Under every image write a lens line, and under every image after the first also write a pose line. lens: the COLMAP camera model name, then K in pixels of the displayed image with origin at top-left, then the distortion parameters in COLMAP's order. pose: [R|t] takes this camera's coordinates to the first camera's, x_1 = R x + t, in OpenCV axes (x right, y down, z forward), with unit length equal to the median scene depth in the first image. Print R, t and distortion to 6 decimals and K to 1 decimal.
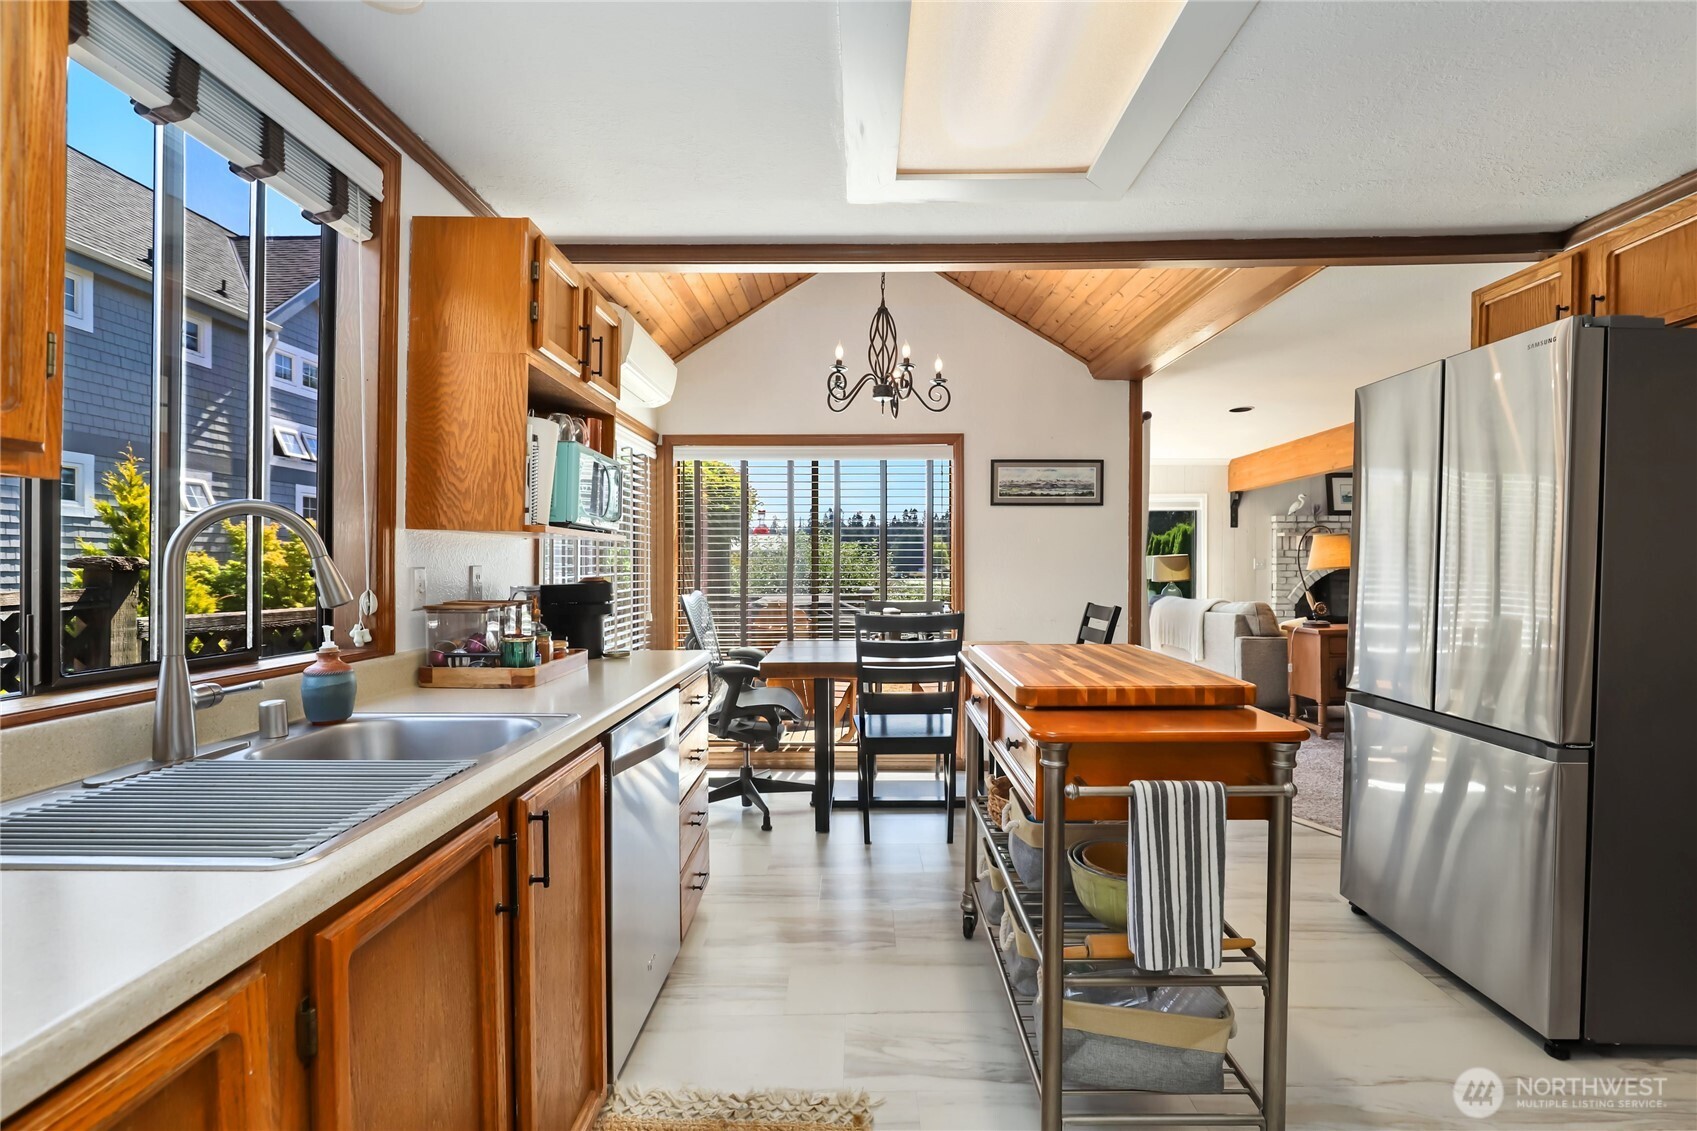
lens RADIAL K [[775.8, 0, 851.1], [0, 775.8, 569.1], [0, 0, 1]] dist [-0.017295, 0.004884]
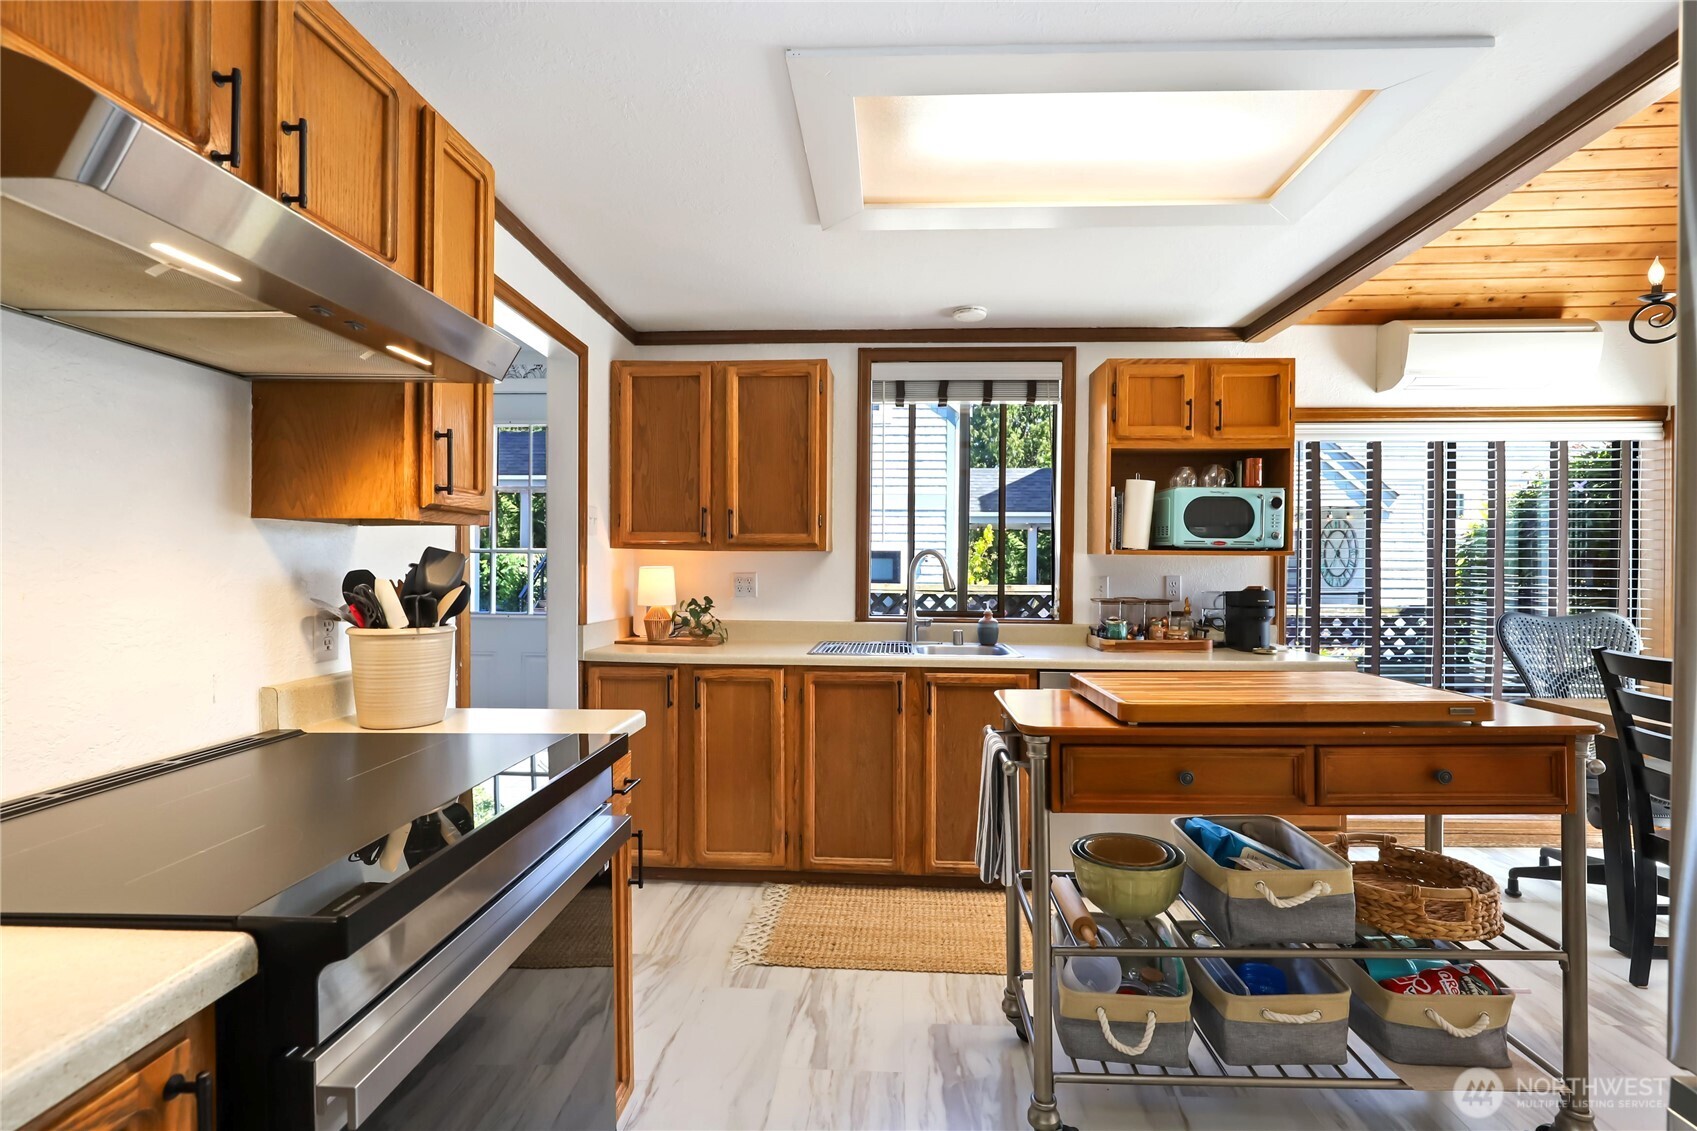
lens RADIAL K [[775.8, 0, 847.6], [0, 775.8, 569.0], [0, 0, 1]] dist [-0.017295, 0.004884]
pose [[-0.050690, -0.000469, -0.998714, 0.672473], [-0.013215, 0.999913, 0.000201, -0.006142], [0.998627, 0.013208, -0.050692, 0.304529]]
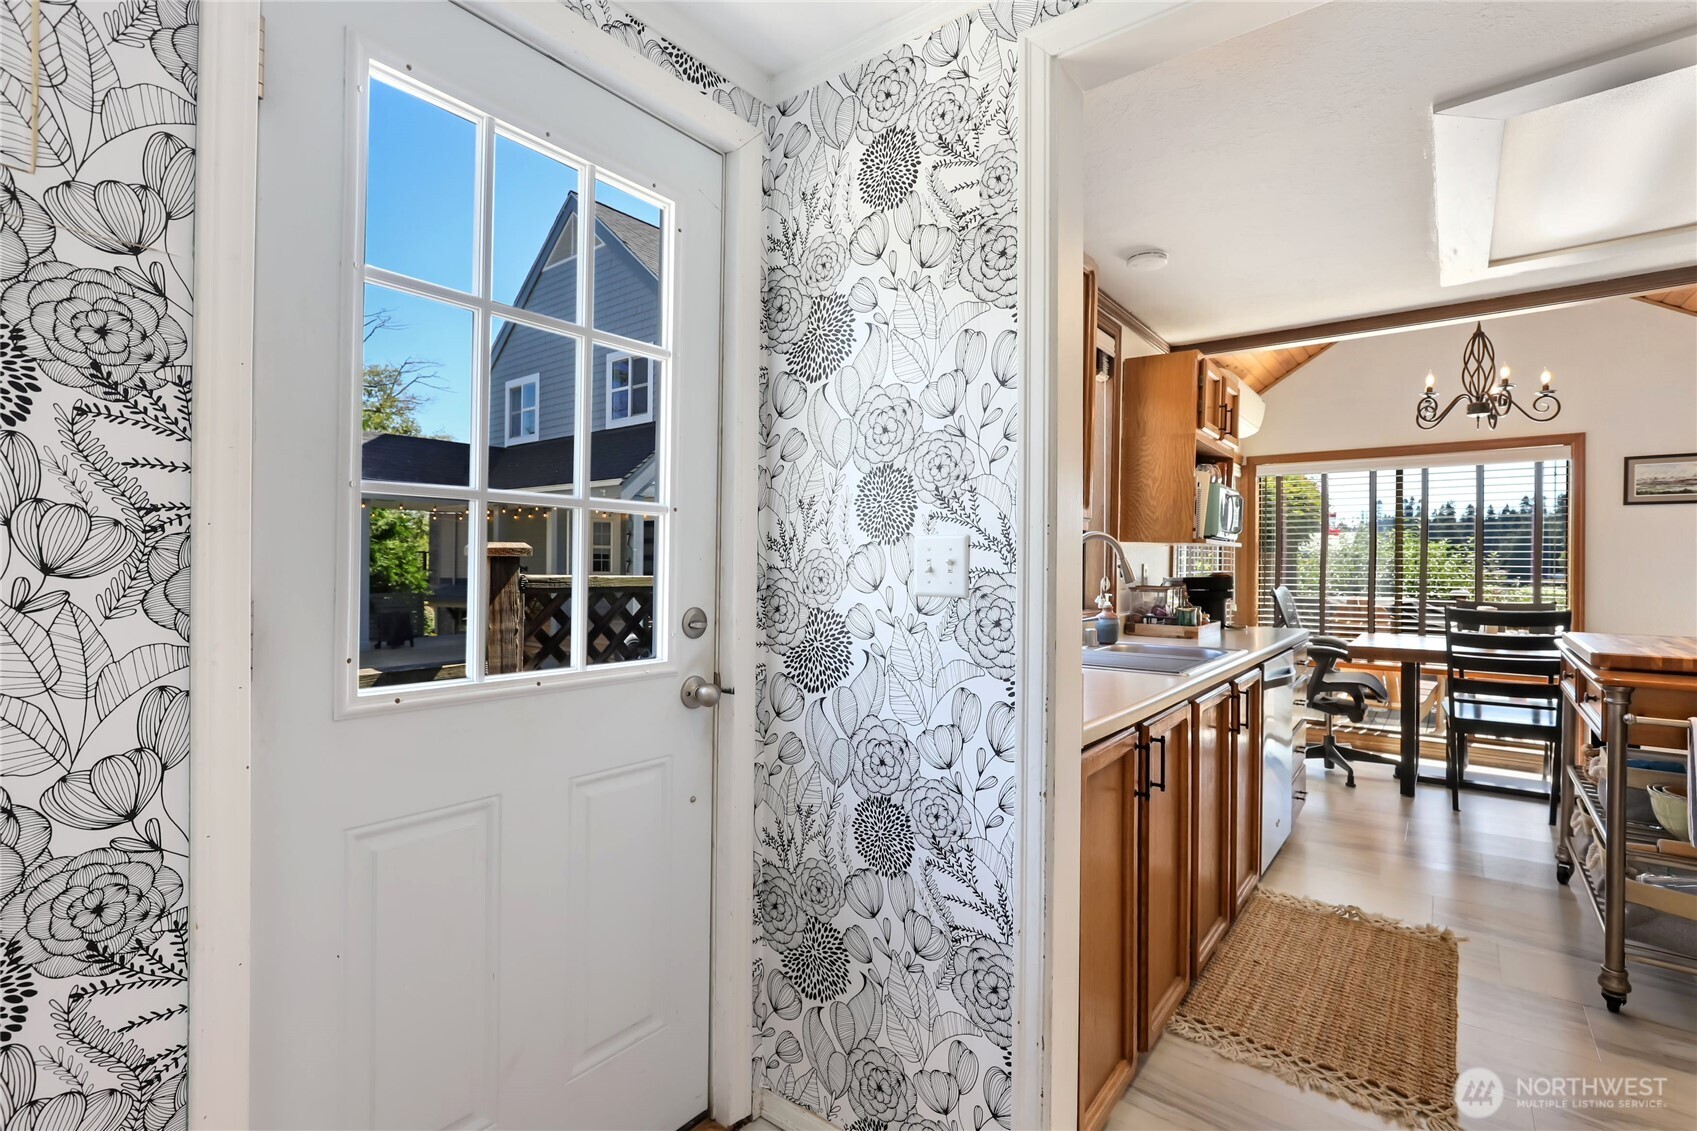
lens RADIAL K [[775.8, 0, 851.3], [0, 775.8, 564.0], [0, 0, 1]] dist [-0.017295, 0.004884]
pose [[0.795752, 0.007498, -0.605576, -0.005152], [-0.011900, 0.999924, -0.003256, 0.005610], [0.605505, 0.009797, 0.795781, -0.405190]]
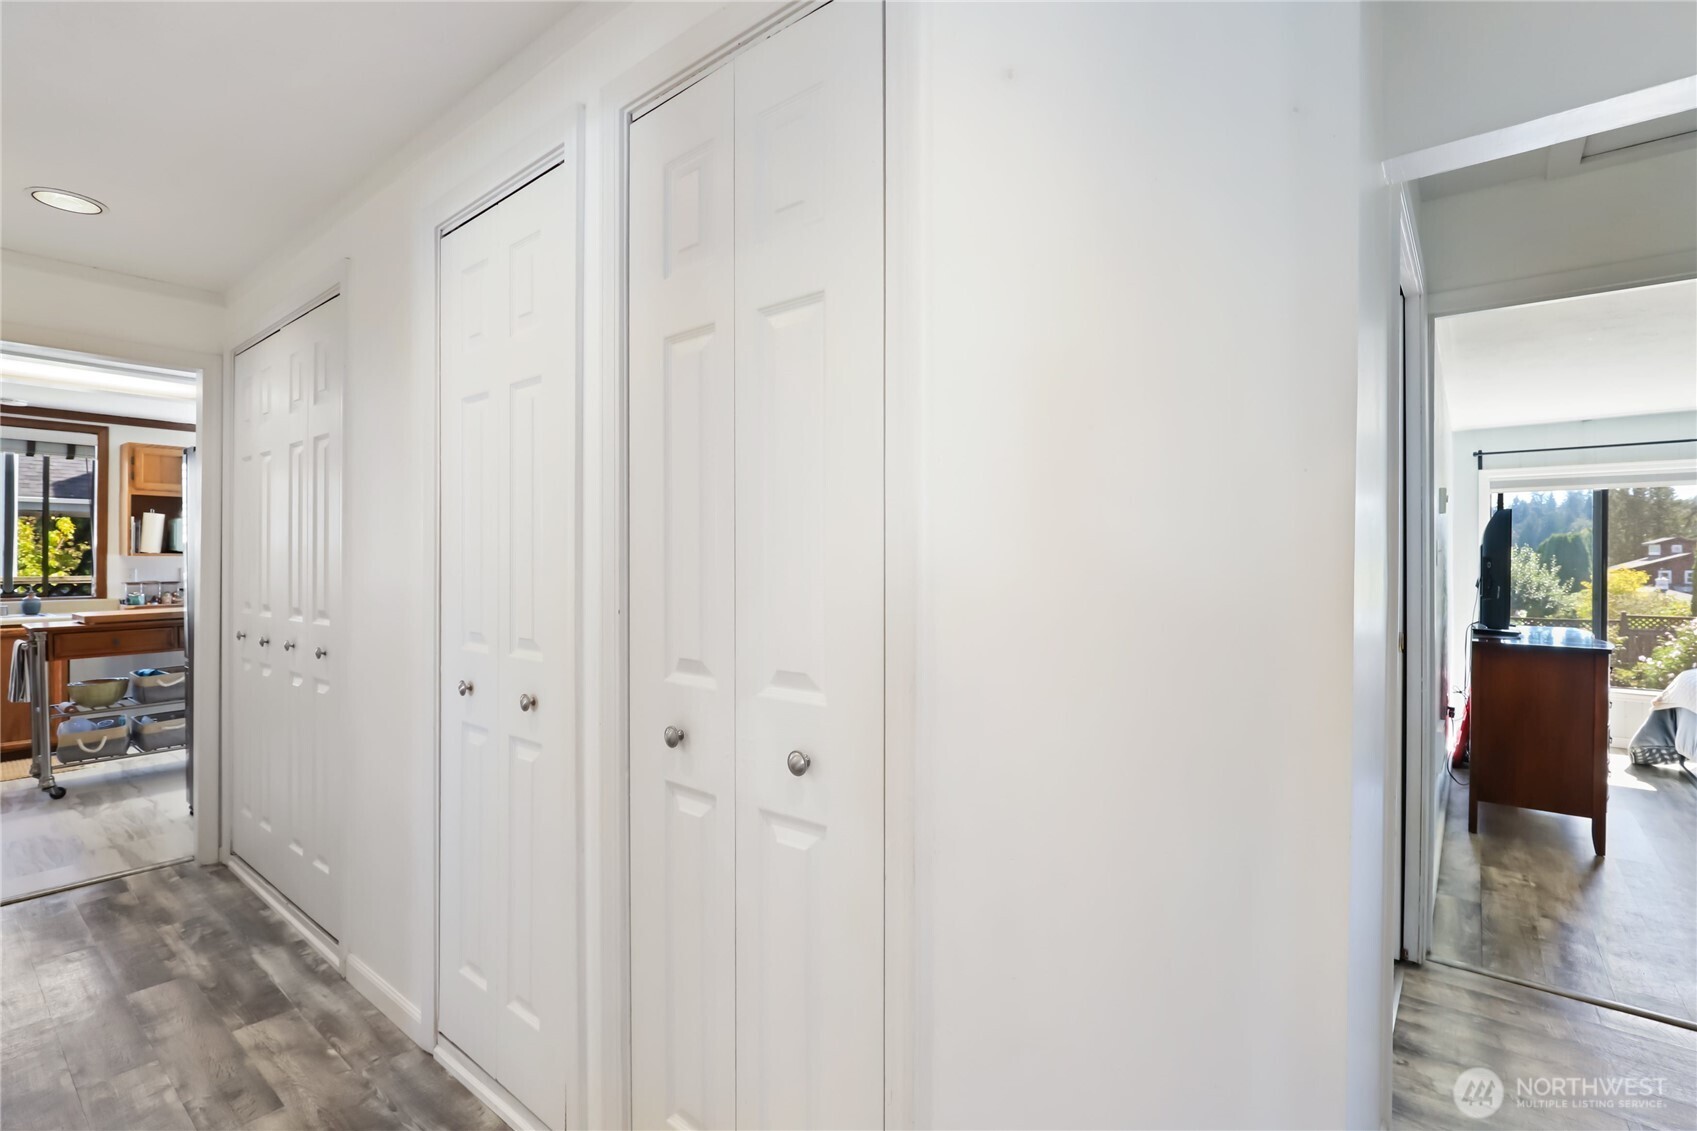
lens RADIAL K [[775.8, 0, 845.9], [0, 775.8, 562.7], [0, 0, 1]] dist [-0.017295, 0.004884]
pose [[0.787268, -0.001524, -0.616609, 1.827049], [-0.003334, 0.999972, -0.006728, -0.007670], [0.616602, 0.007353, 0.787241, 0.237761]]
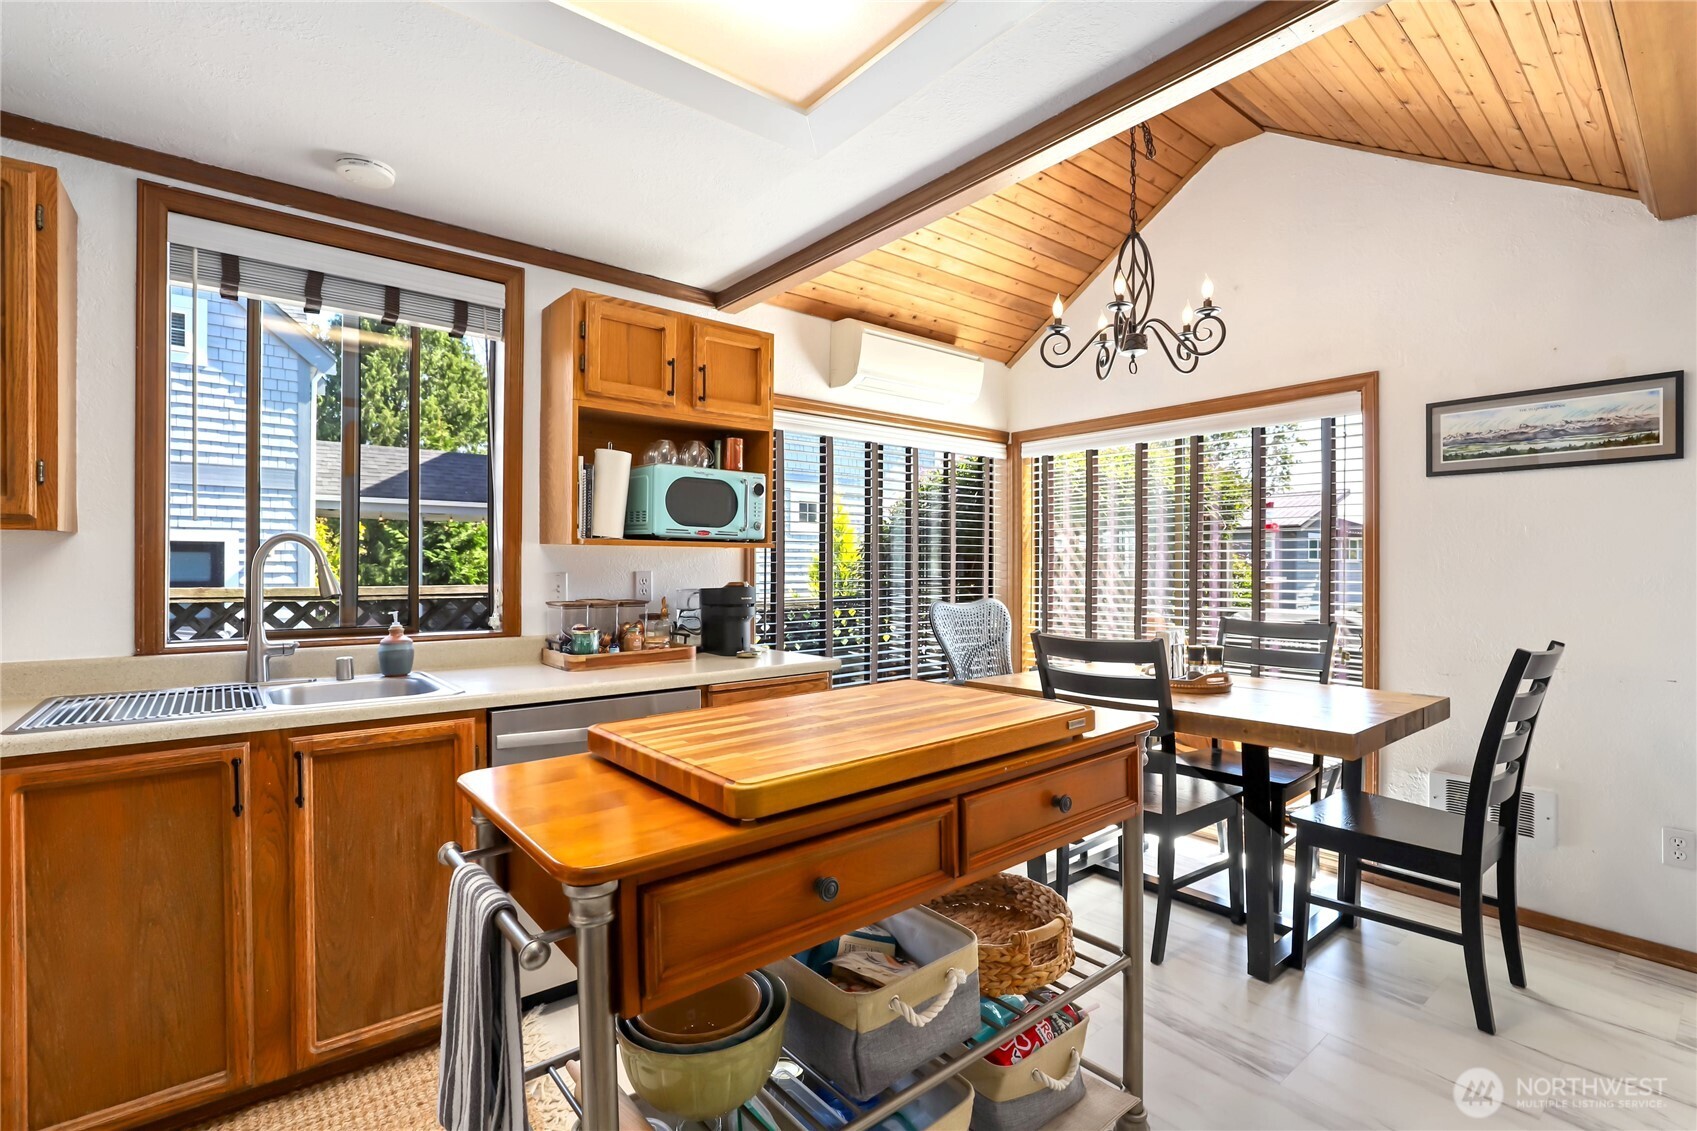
lens RADIAL K [[775.8, 0, 850.2], [0, 775.8, 571.3], [0, 0, 1]] dist [-0.017295, 0.004884]
pose [[0.646287, 0.003777, -0.763085, 0.445171], [-0.005129, 0.999987, 0.000606, -0.004441], [0.763078, 0.003522, 0.646297, 0.301991]]
